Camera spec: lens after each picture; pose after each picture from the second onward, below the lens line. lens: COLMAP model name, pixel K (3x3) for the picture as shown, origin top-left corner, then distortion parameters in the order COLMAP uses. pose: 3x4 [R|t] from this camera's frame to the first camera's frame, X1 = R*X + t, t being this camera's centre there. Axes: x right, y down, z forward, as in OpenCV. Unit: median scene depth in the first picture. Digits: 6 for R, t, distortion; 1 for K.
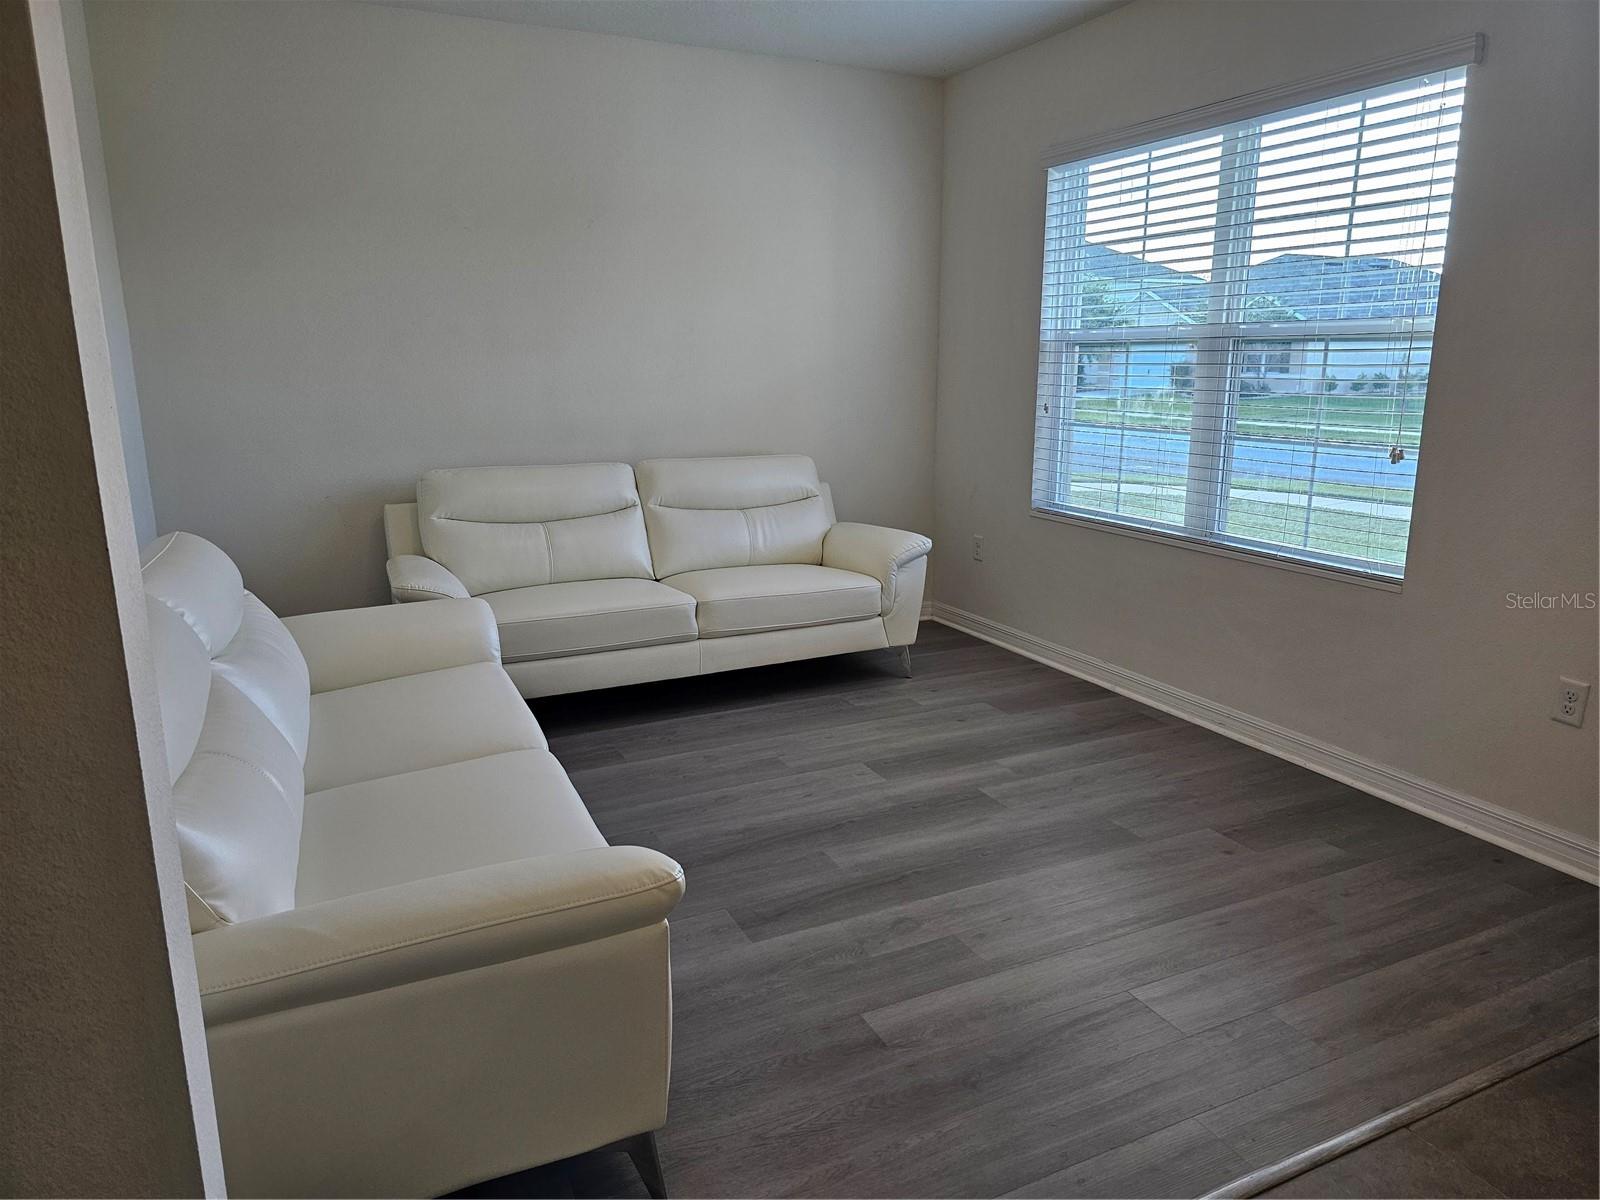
lens RADIAL K [[1085.4, 0, 826.5], [0, 1085.4, 604.2], [0, 0, 1]] dist [0.094027, -0.117907]
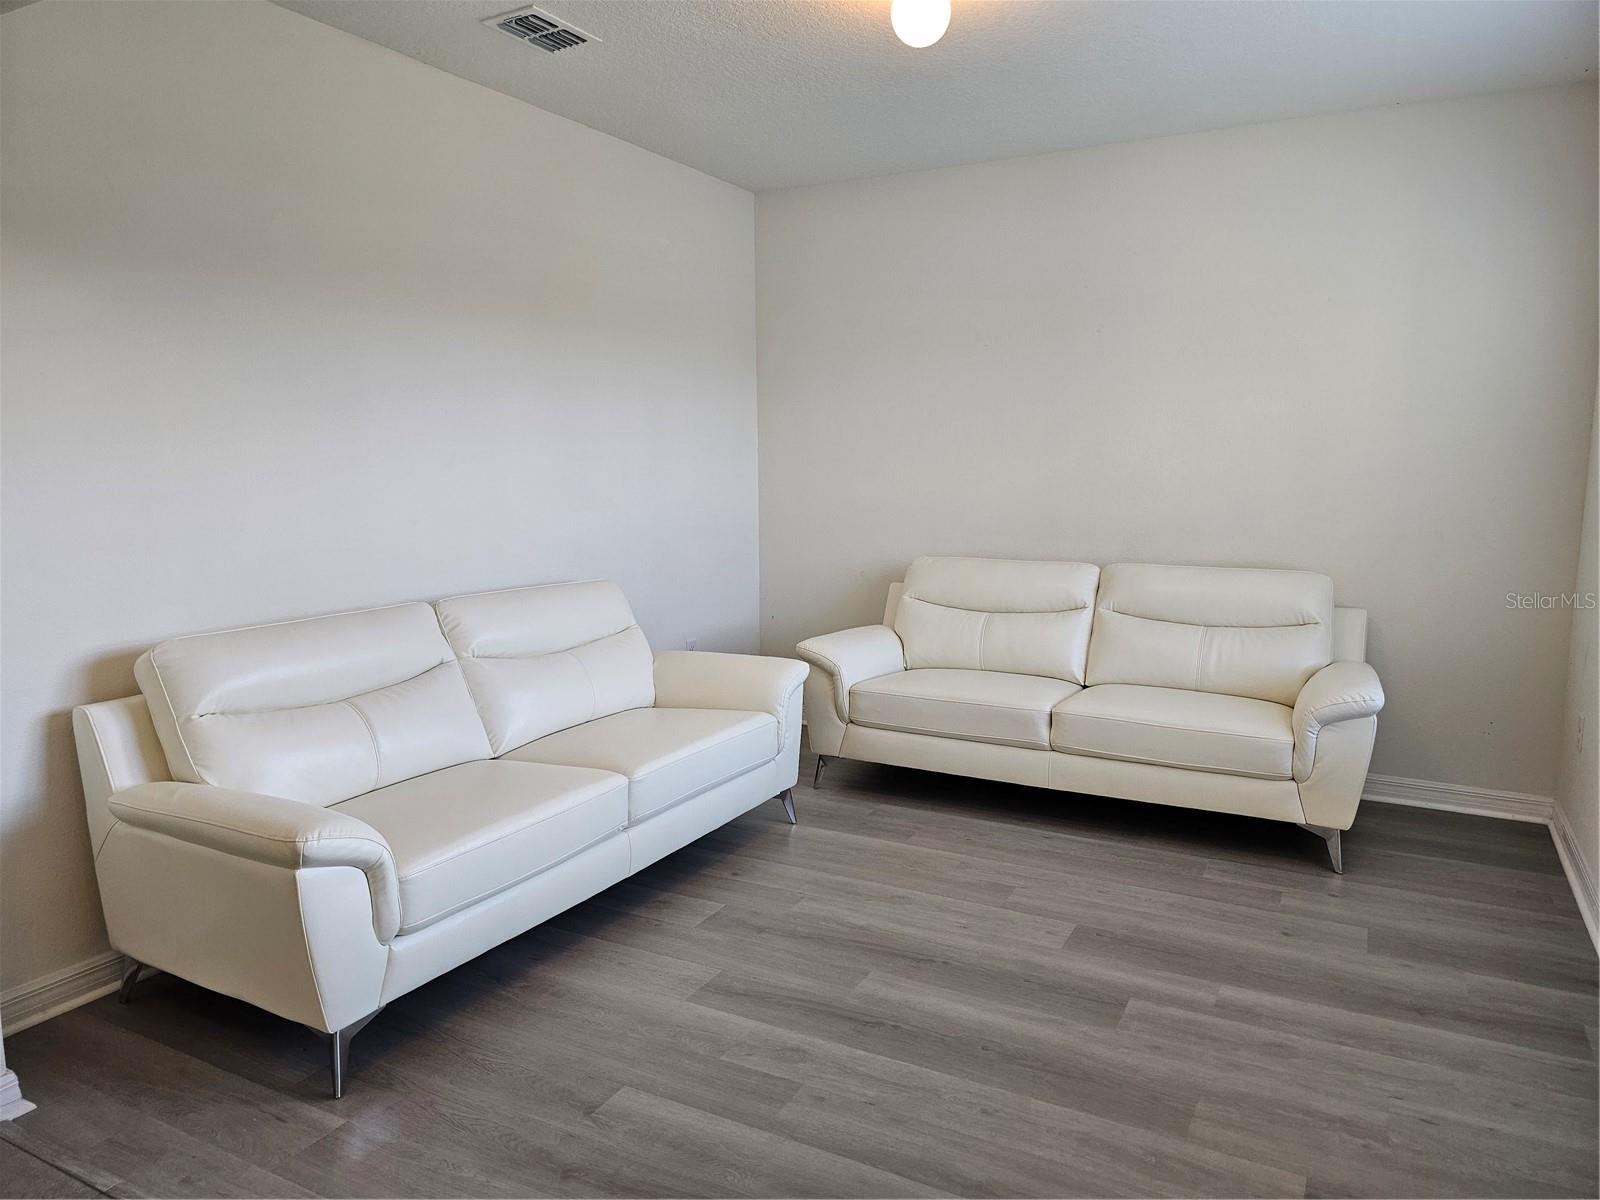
lens RADIAL K [[1085.4, 0, 826.5], [0, 1085.4, 604.2], [0, 0, 1]] dist [0.094027, -0.117907]
pose [[0.580689, 0.109695, -0.806702, 0.538770], [-0.178683, 0.983893, 0.005168, -0.065243], [0.794275, 0.141143, 0.590937, 0.273448]]
